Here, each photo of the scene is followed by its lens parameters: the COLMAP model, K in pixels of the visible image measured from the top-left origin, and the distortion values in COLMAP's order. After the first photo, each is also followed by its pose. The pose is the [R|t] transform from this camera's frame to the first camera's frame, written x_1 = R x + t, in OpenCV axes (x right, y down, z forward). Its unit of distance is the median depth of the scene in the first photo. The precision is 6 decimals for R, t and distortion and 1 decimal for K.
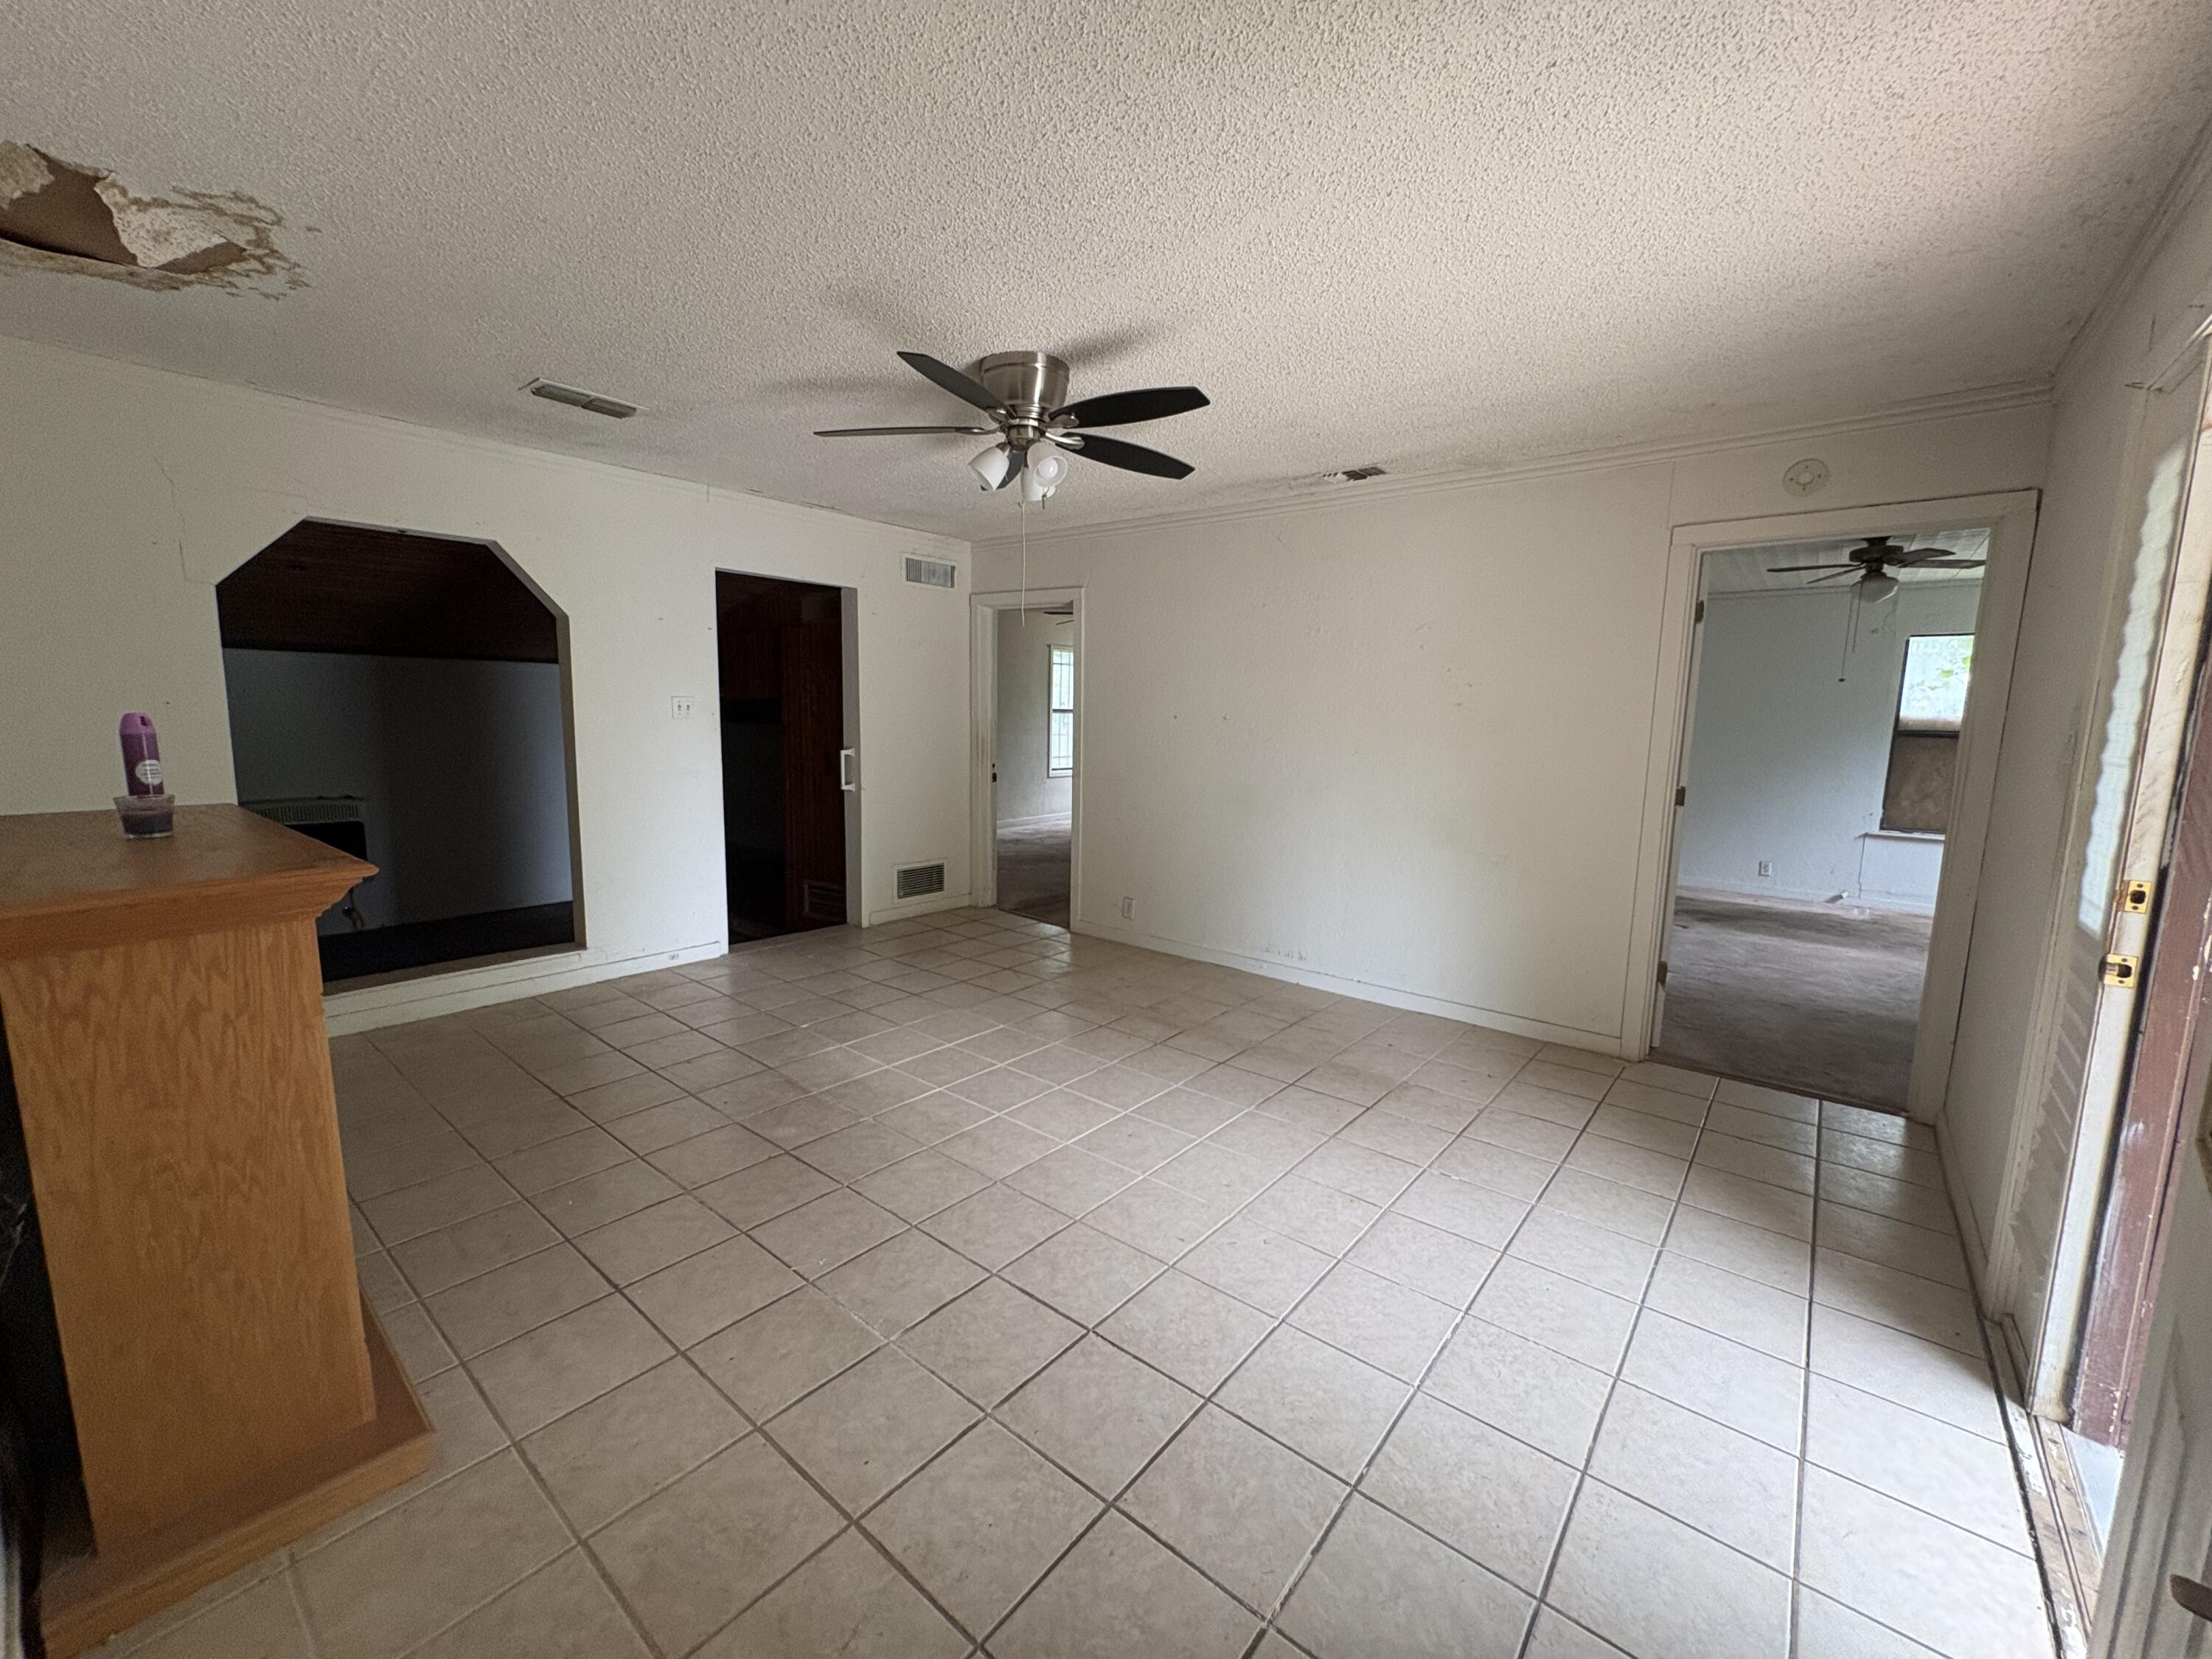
lens RADIAL K [[889.1, 0, 1106.0], [0, 889.1, 829.5], [0, 0, 1]] dist [0.001079, -0.000574]
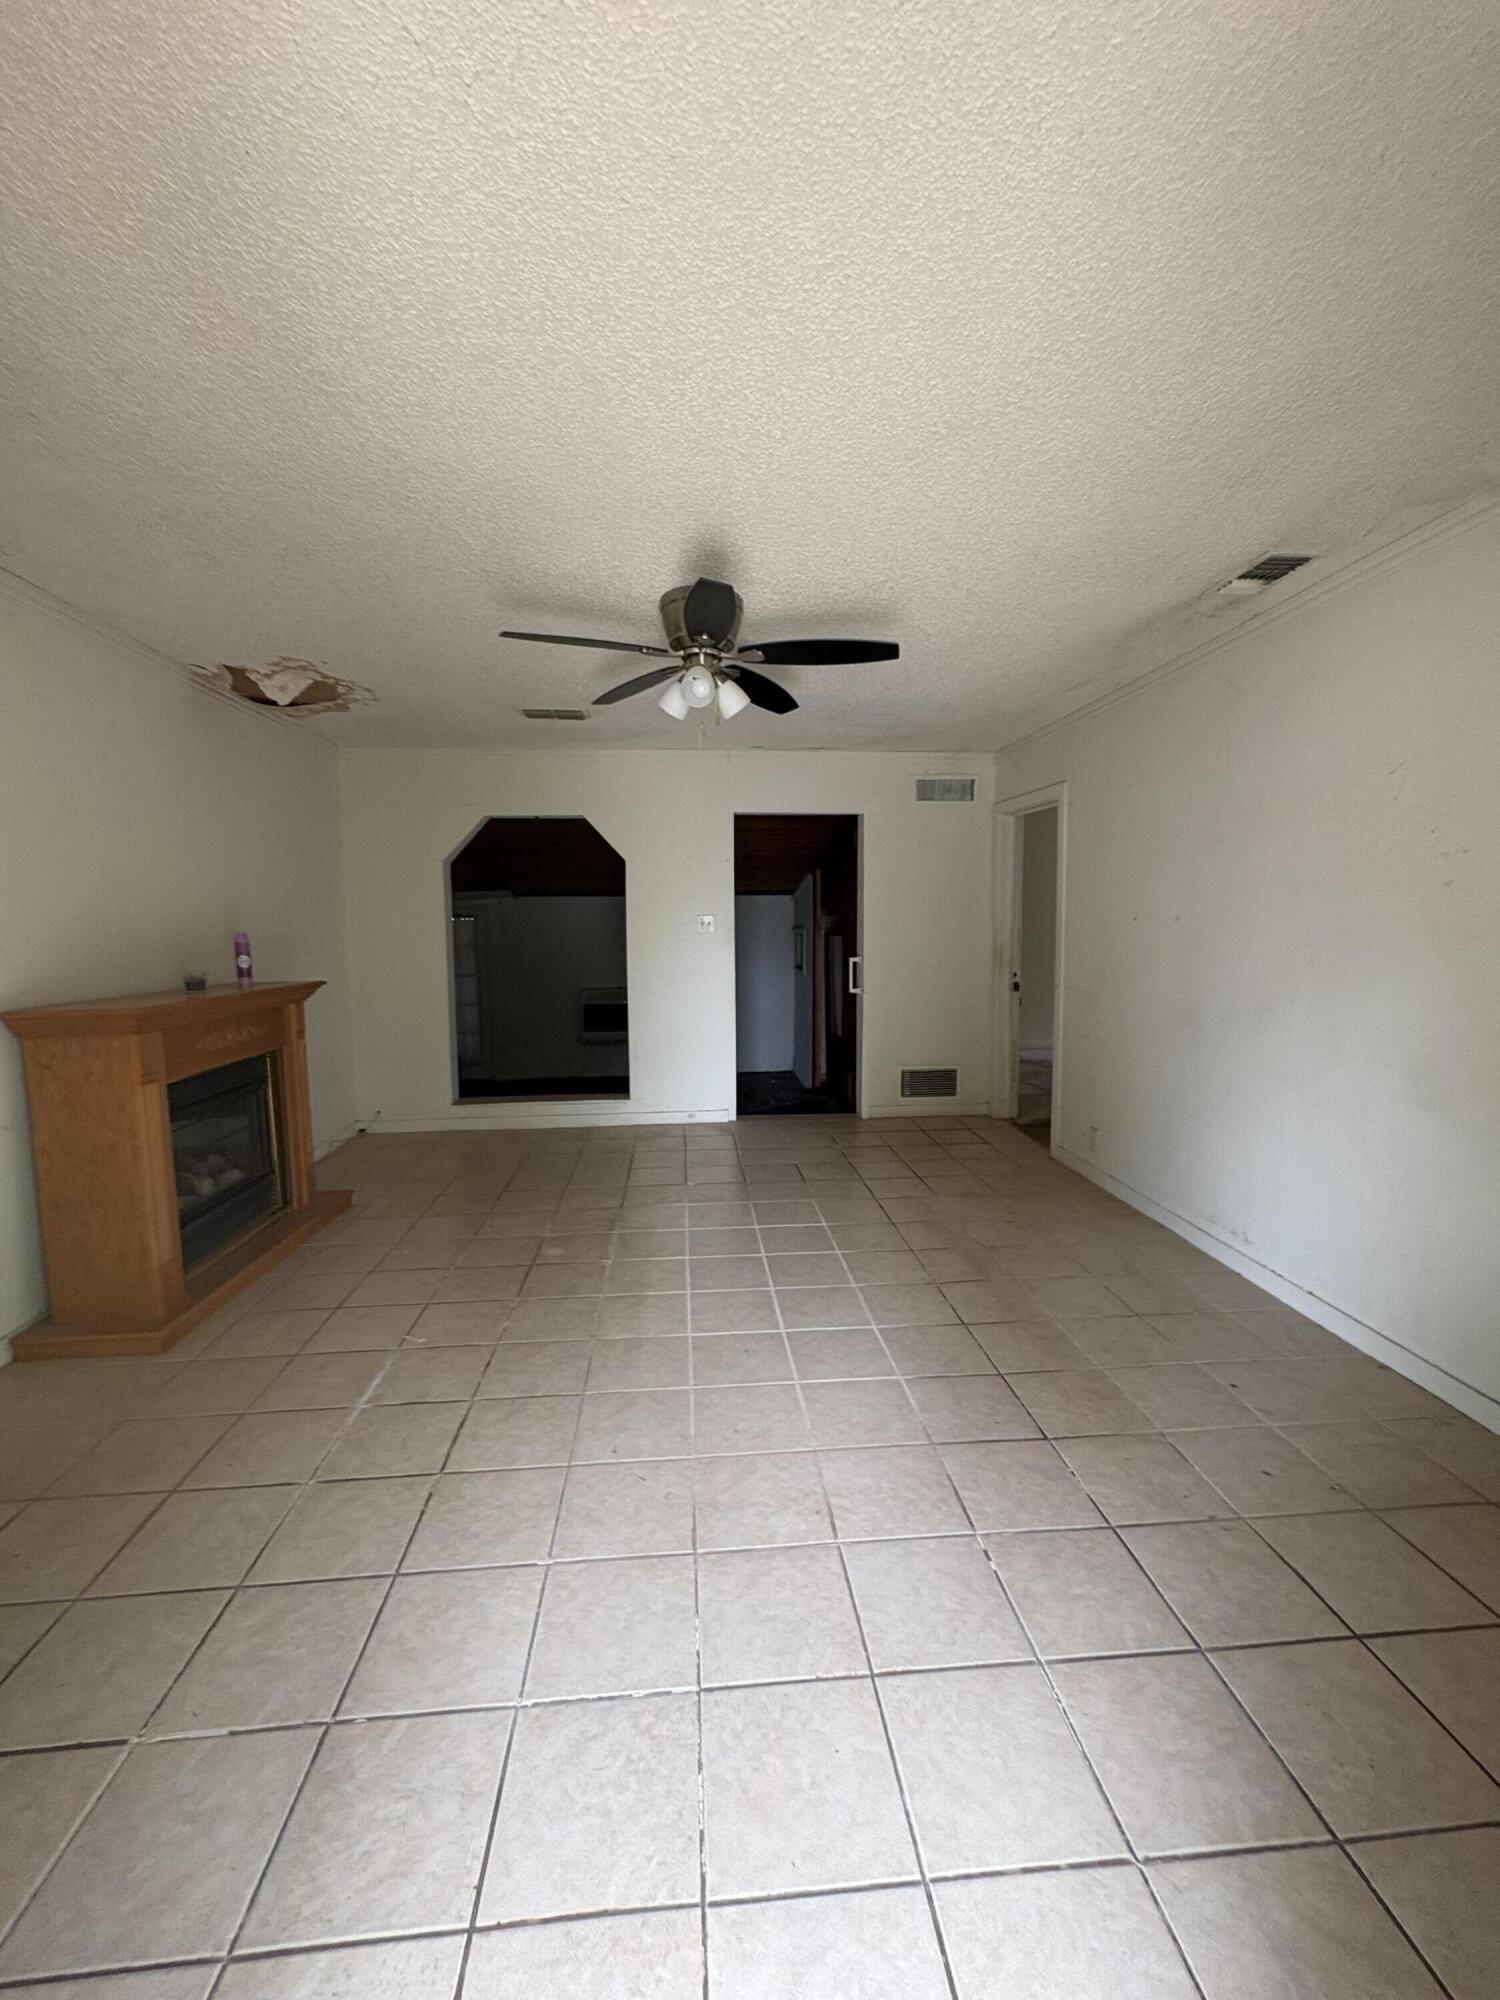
lens RADIAL K [[803.9, 0, 750.0], [0, 803.9, 1000.0], [0, 0, 1]] dist [0.001079, -0.000574]
pose [[0.696073, 0.039816, -0.716866, 0.514496], [-0.071588, 0.997334, -0.014118, -0.018656], [0.714393, 0.061146, 0.697068, 0.298545]]
